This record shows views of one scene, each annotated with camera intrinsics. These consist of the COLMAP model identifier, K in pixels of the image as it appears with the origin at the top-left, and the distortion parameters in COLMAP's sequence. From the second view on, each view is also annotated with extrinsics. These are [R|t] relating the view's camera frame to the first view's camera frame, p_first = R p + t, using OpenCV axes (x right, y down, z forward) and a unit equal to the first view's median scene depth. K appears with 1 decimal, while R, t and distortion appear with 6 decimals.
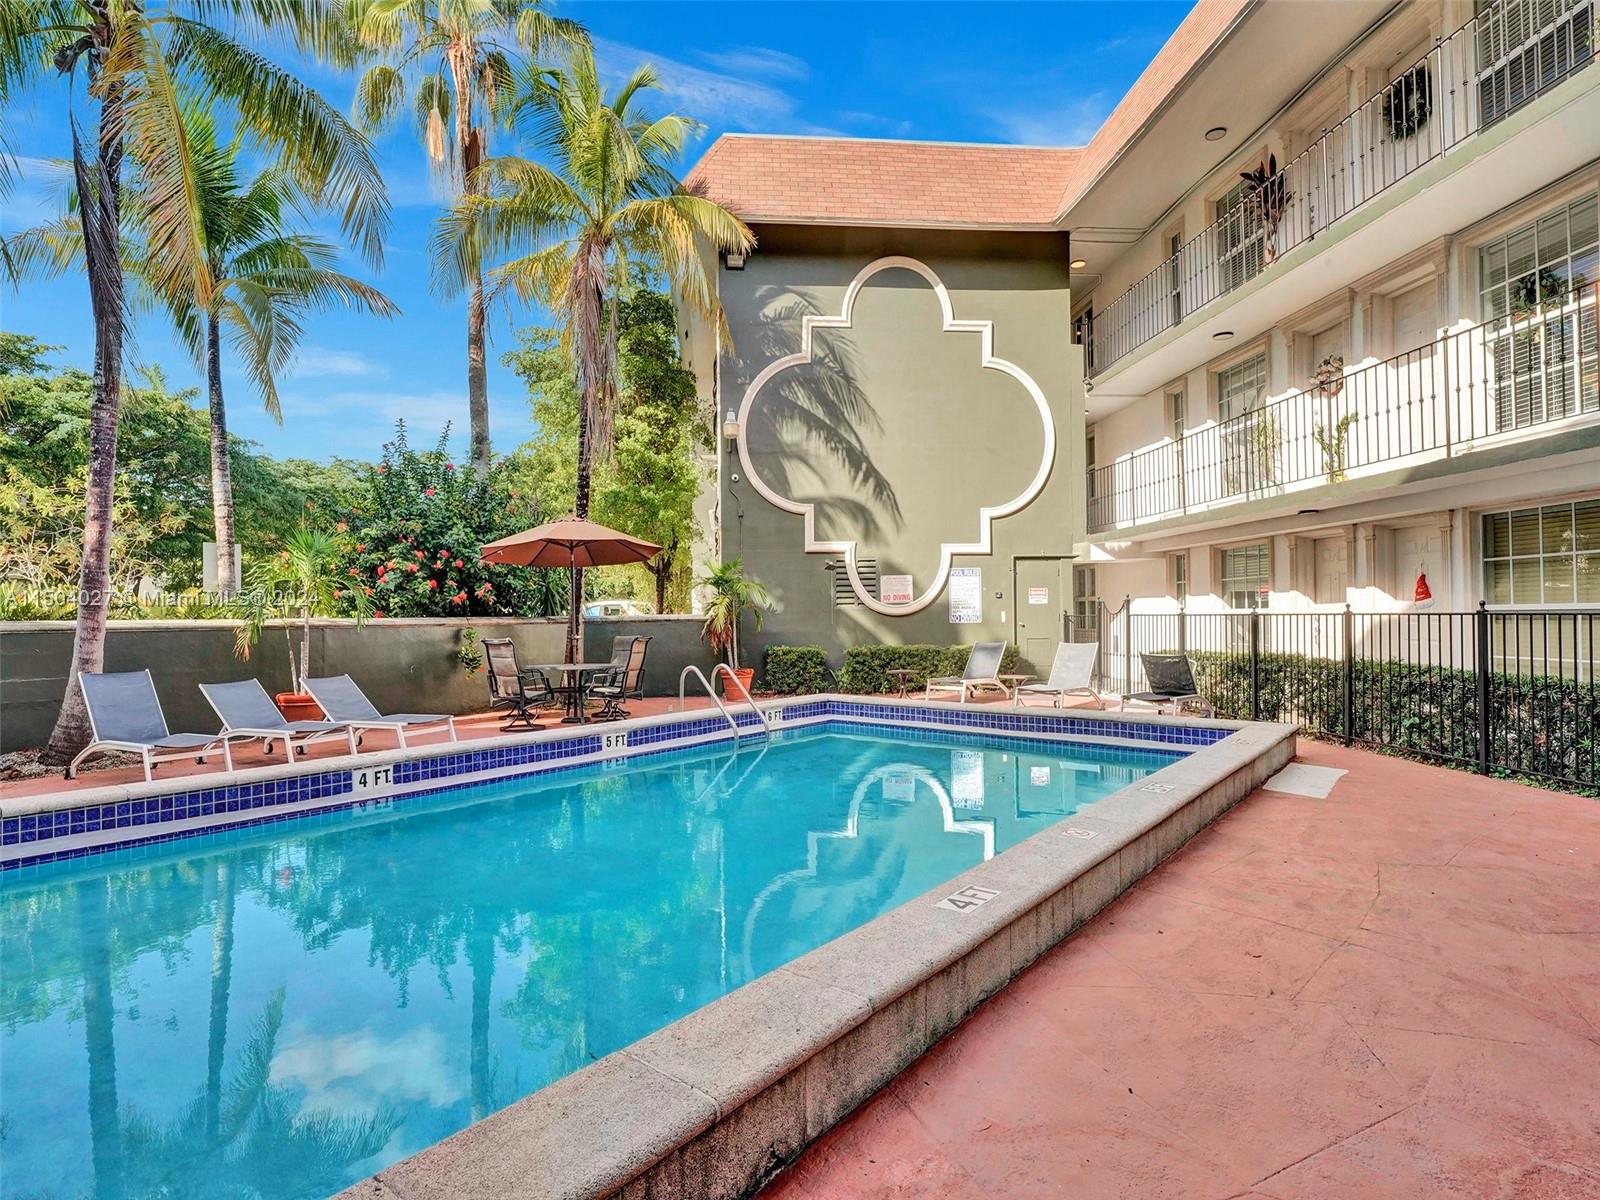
lens RADIAL K [[828.4, 0, 800.0], [0, 828.4, 600.0], [0, 0, 1]] dist [0.004921, 0.001558]
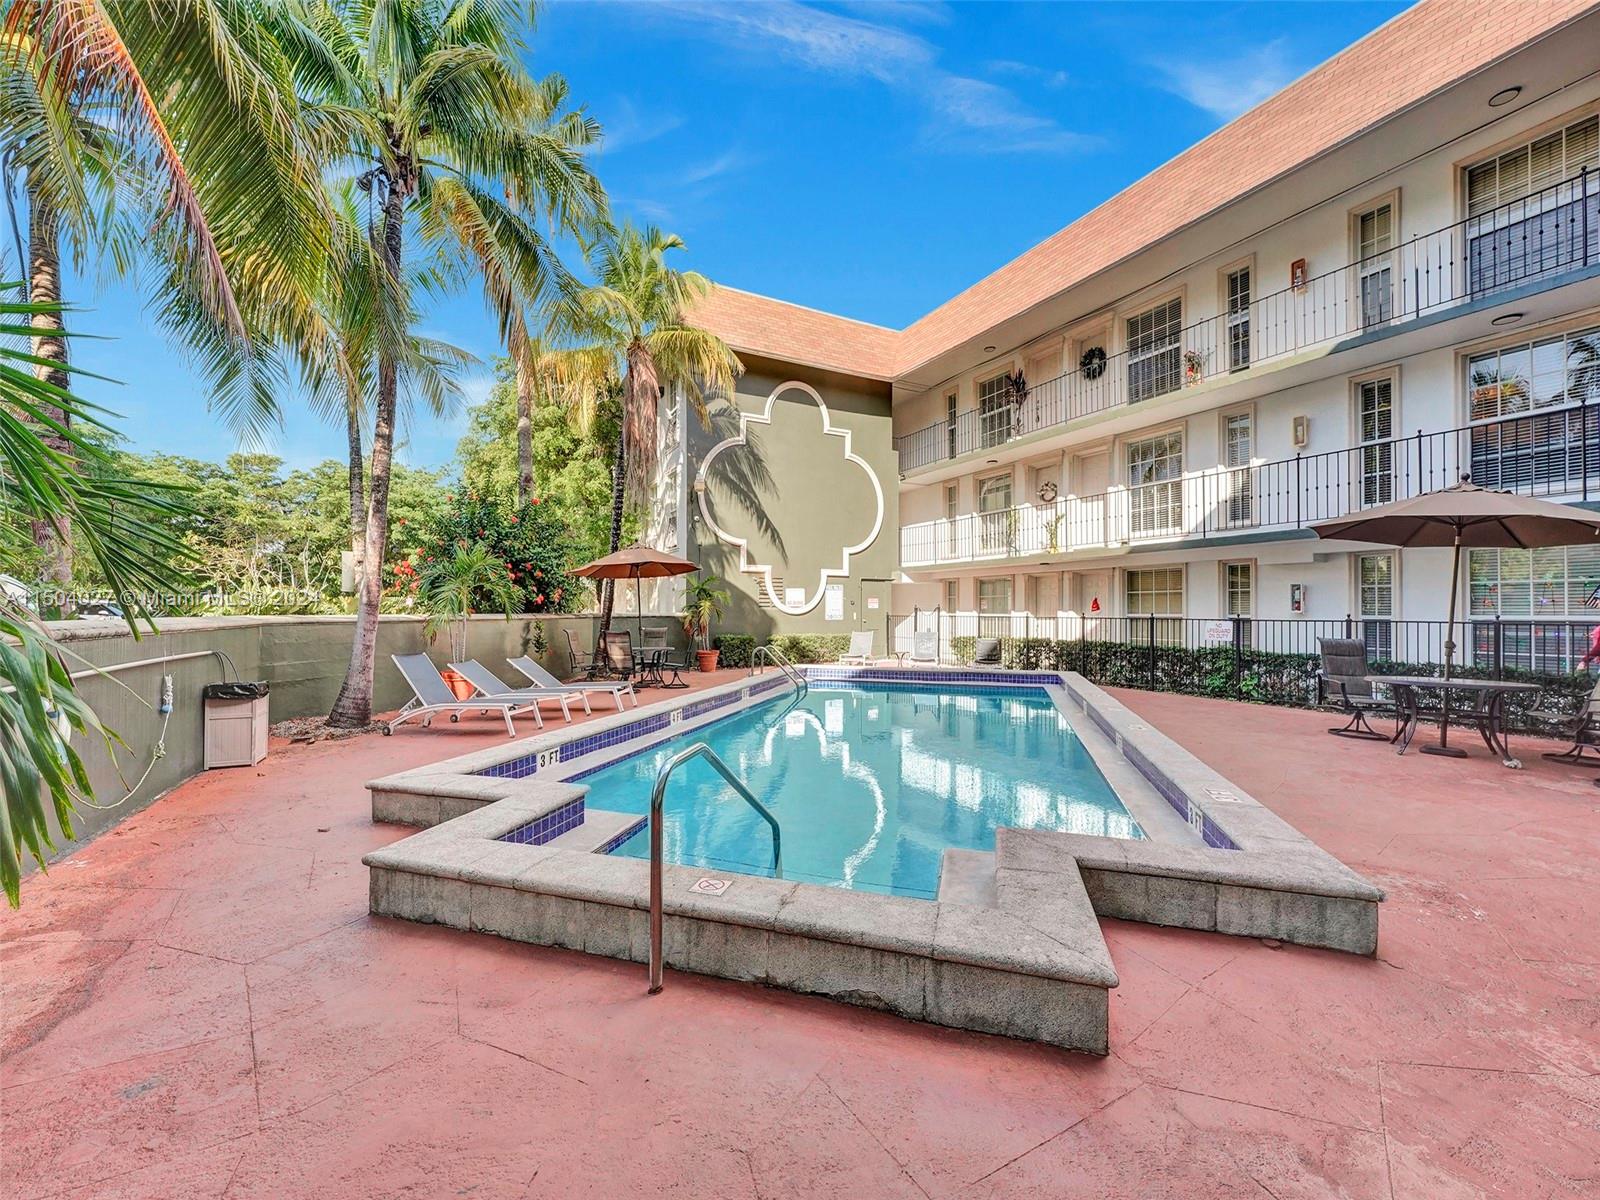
lens RADIAL K [[635.9, 0, 792.0], [0, 635.9, 603.3], [0, 0, 1]] dist [0.011360, 0.000083]
pose [[0.918417, 0.018095, 0.395200, -0.406326], [-0.020727, 0.999782, 0.002392, -0.005241], [-0.395071, -0.010388, 0.918592, -0.098860]]
